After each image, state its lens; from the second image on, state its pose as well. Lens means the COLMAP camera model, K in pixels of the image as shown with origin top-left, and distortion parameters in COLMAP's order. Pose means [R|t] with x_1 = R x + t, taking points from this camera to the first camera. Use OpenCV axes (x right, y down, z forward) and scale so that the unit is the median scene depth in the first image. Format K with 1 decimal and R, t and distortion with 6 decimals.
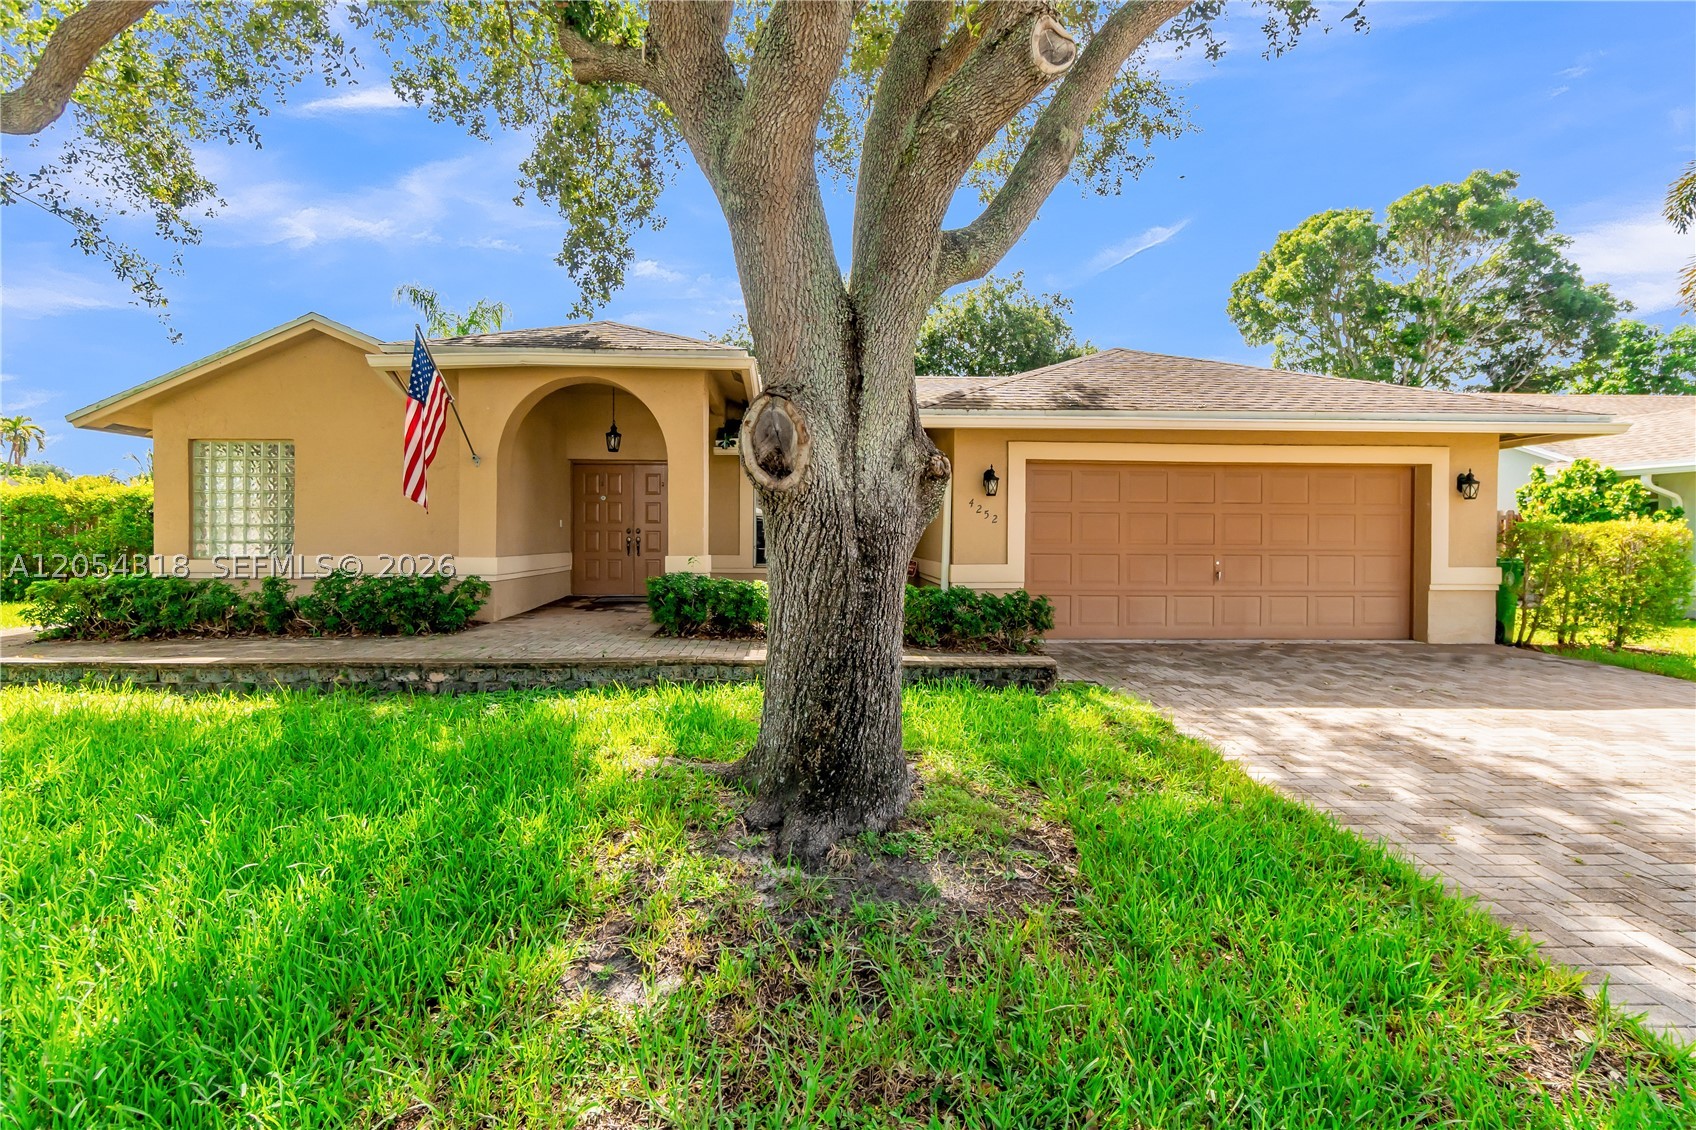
lens RADIAL K [[770.1, 0, 841.1], [0, 770.1, 531.3], [0, 0, 1]] dist [-0.003715, -0.000771]
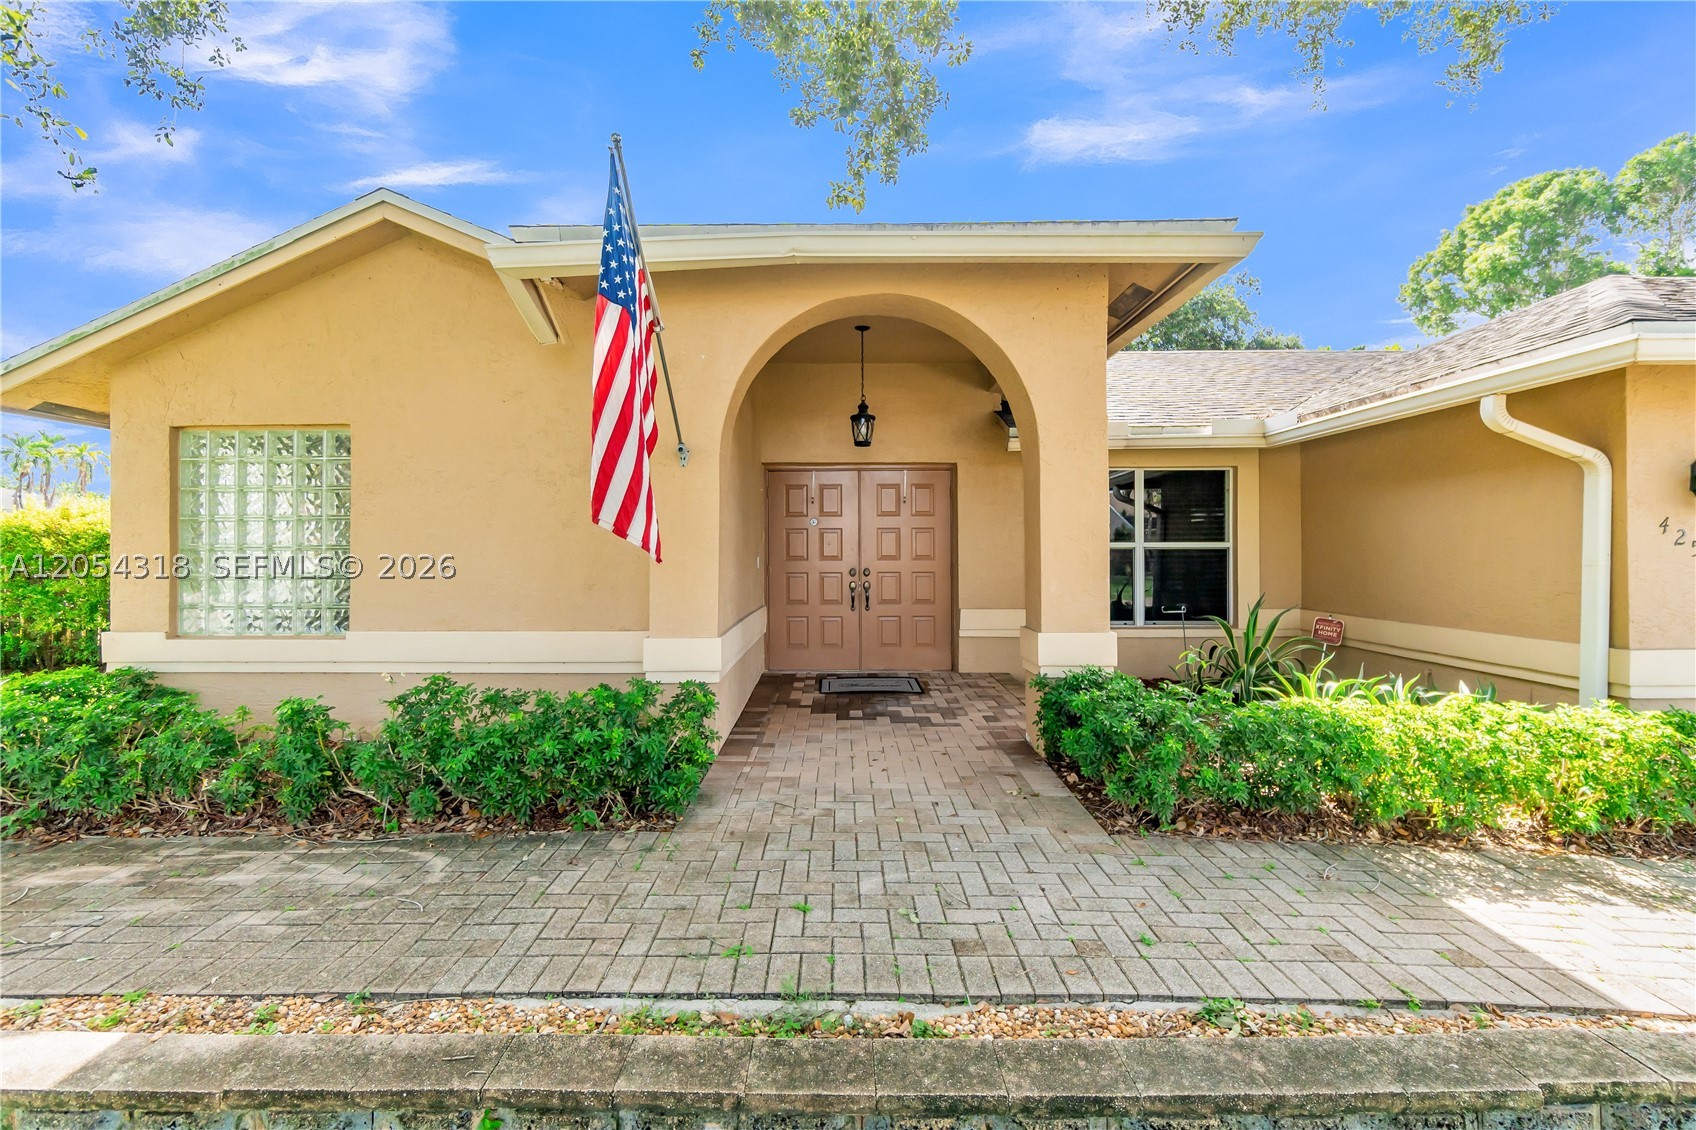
lens RADIAL K [[753.5, 0, 840.9], [0, 753.5, 547.0], [0, 0, 1]] dist [-0.000294, -0.000126]
pose [[0.998529, -0.007276, -0.053732, -0.319422], [0.006986, 0.999960, -0.005581, -0.023807], [0.053771, 0.005198, 0.998540, 0.463371]]
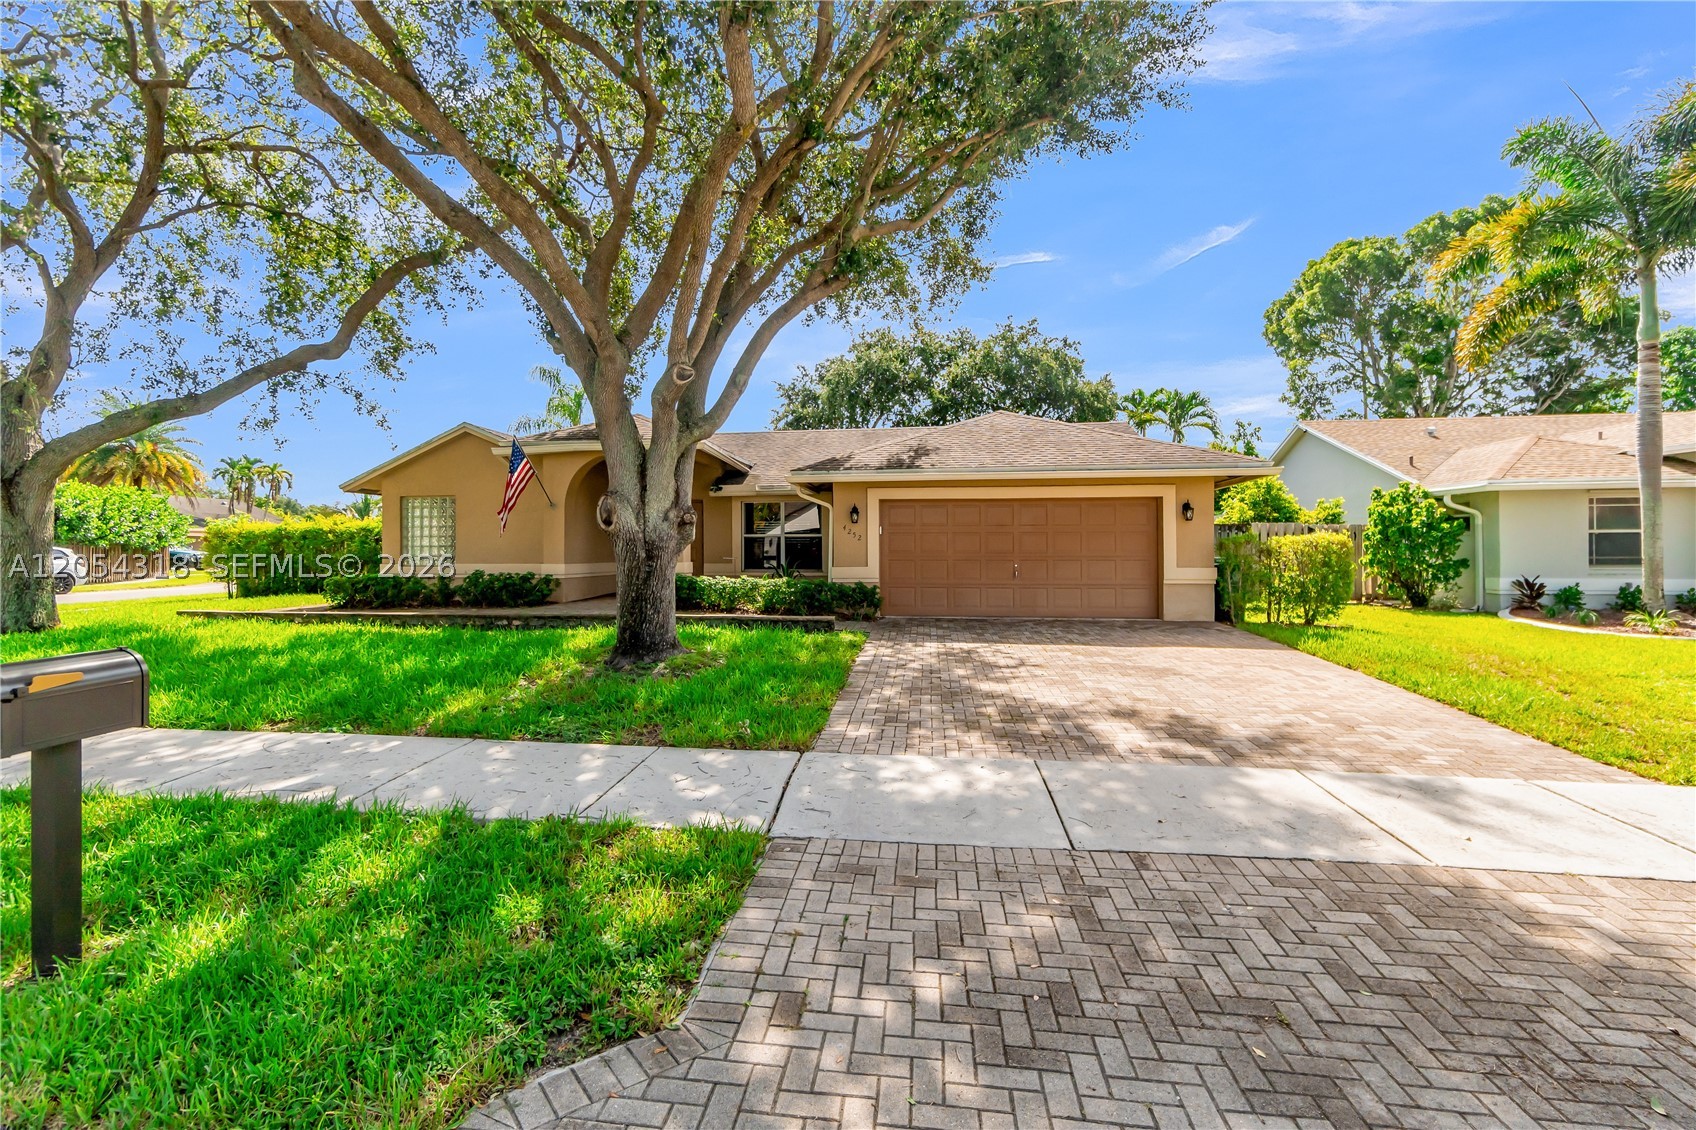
lens RADIAL K [[770.1, 0, 841.1], [0, 770.1, 531.3], [0, 0, 1]] dist [-0.003715, -0.000771]
pose [[0.985339, -0.012243, -0.170170, 0.414222], [0.008688, 0.999728, -0.021621, 0.004011], [0.170388, 0.019826, 0.985178, -0.525586]]
